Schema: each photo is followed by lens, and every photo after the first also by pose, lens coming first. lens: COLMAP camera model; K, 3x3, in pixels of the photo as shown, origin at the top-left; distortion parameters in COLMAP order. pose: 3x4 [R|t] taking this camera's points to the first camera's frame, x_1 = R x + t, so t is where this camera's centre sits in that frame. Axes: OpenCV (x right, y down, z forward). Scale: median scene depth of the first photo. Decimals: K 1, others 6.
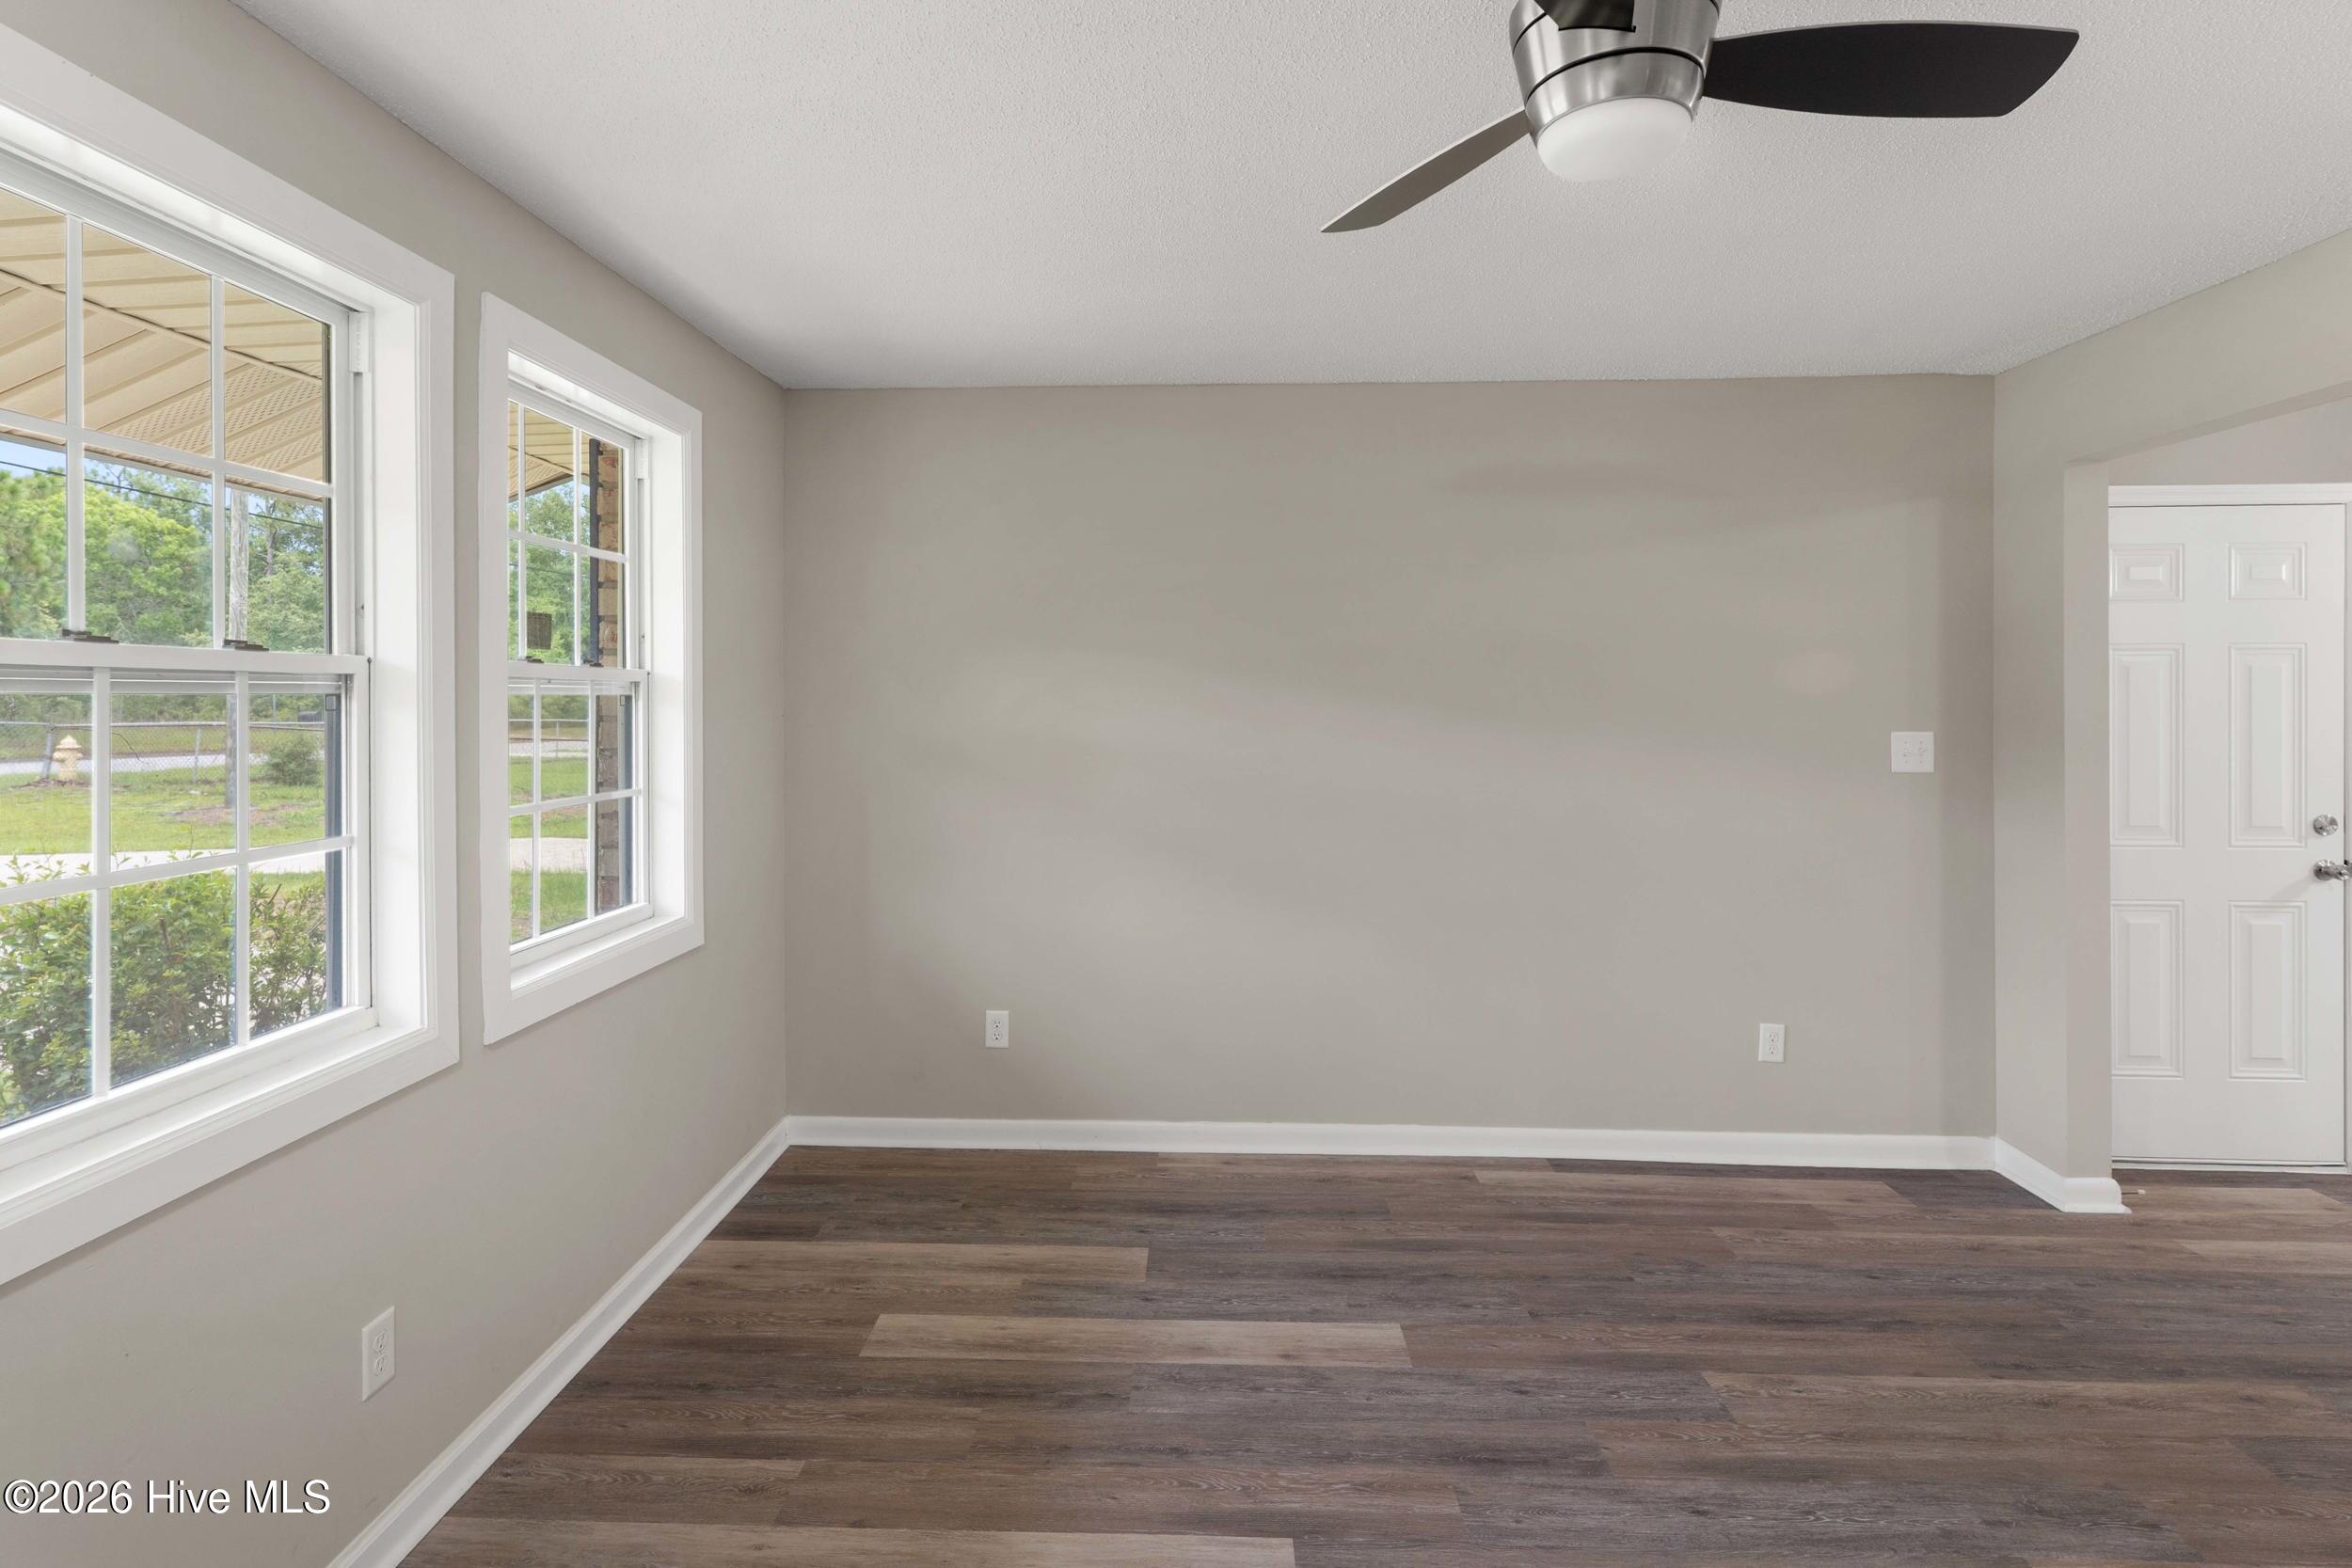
lens RADIAL K [[1198.0, 0, 1174.5], [0, 1198.0, 694.2], [0, 0, 1]] dist [0.005700, -0.000553]
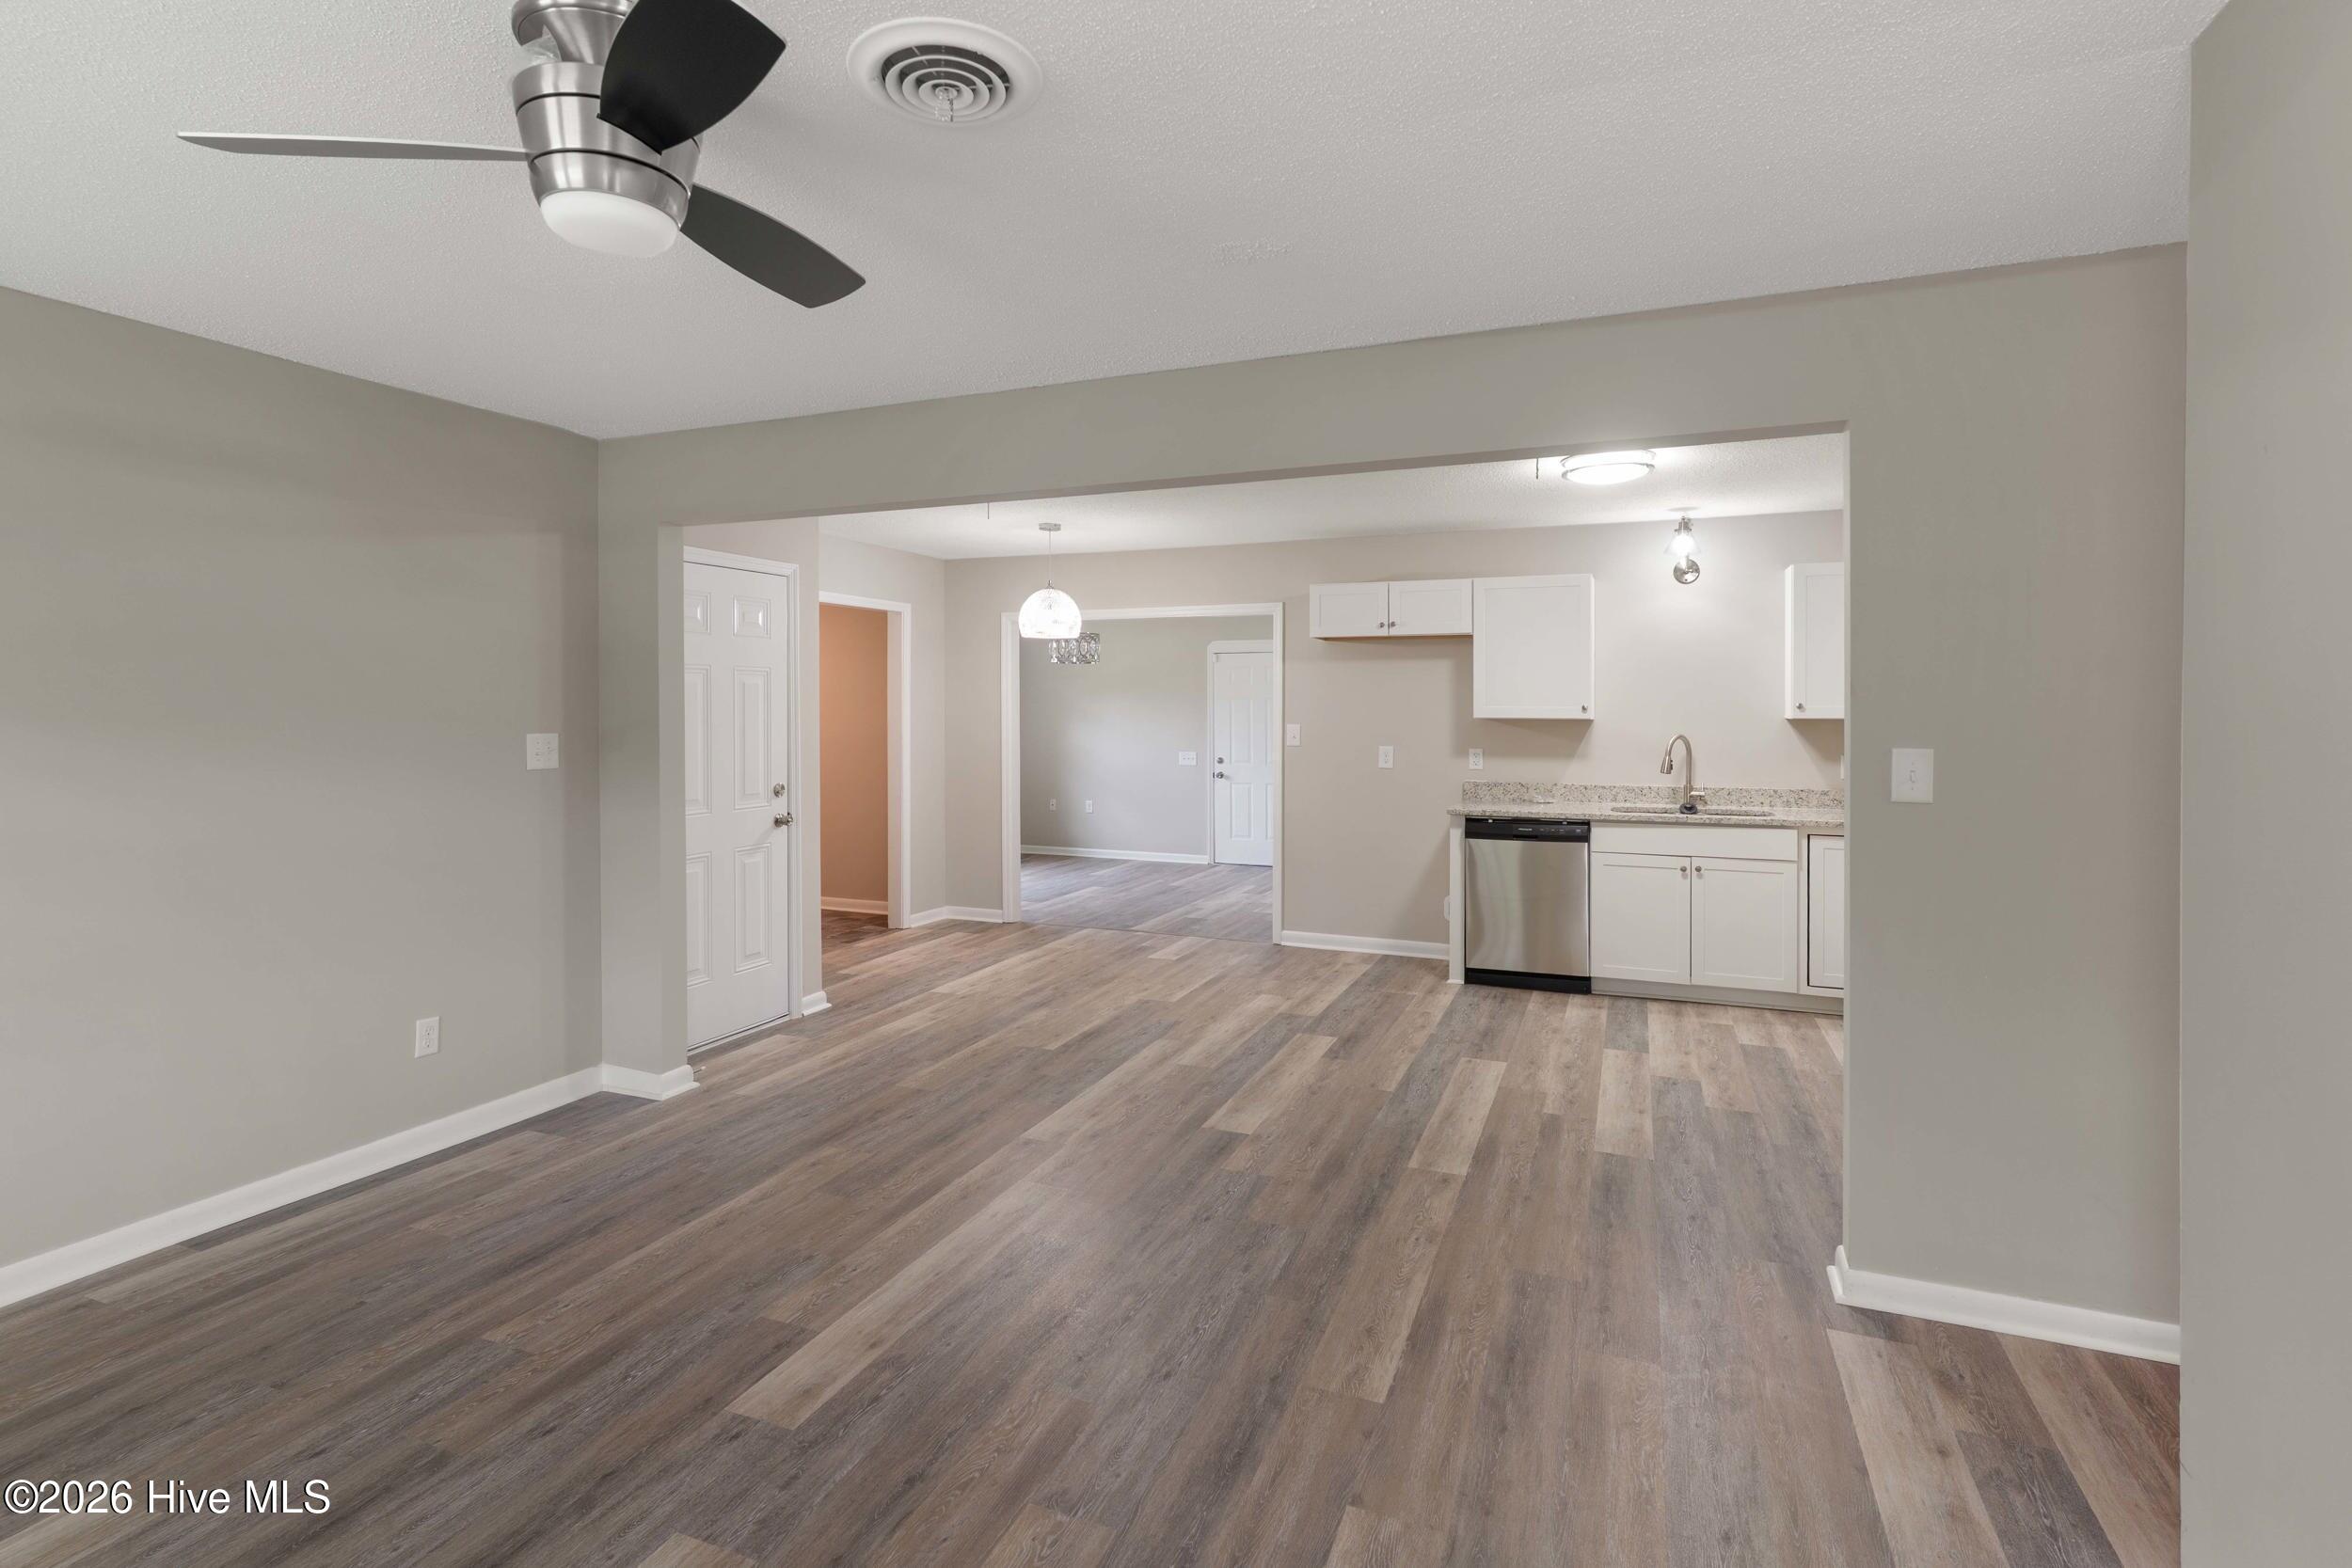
lens RADIAL K [[1141.1, 0, 1200.5], [0, 1141.1, 692.6], [0, 0, 1]] dist [0.008136, -0.001783]
pose [[0.323820, 0.011326, 0.946051, -0.267093], [-0.004622, 0.999935, -0.010389, 0.000128], [-0.946107, -0.001008, 0.323851, 0.055149]]
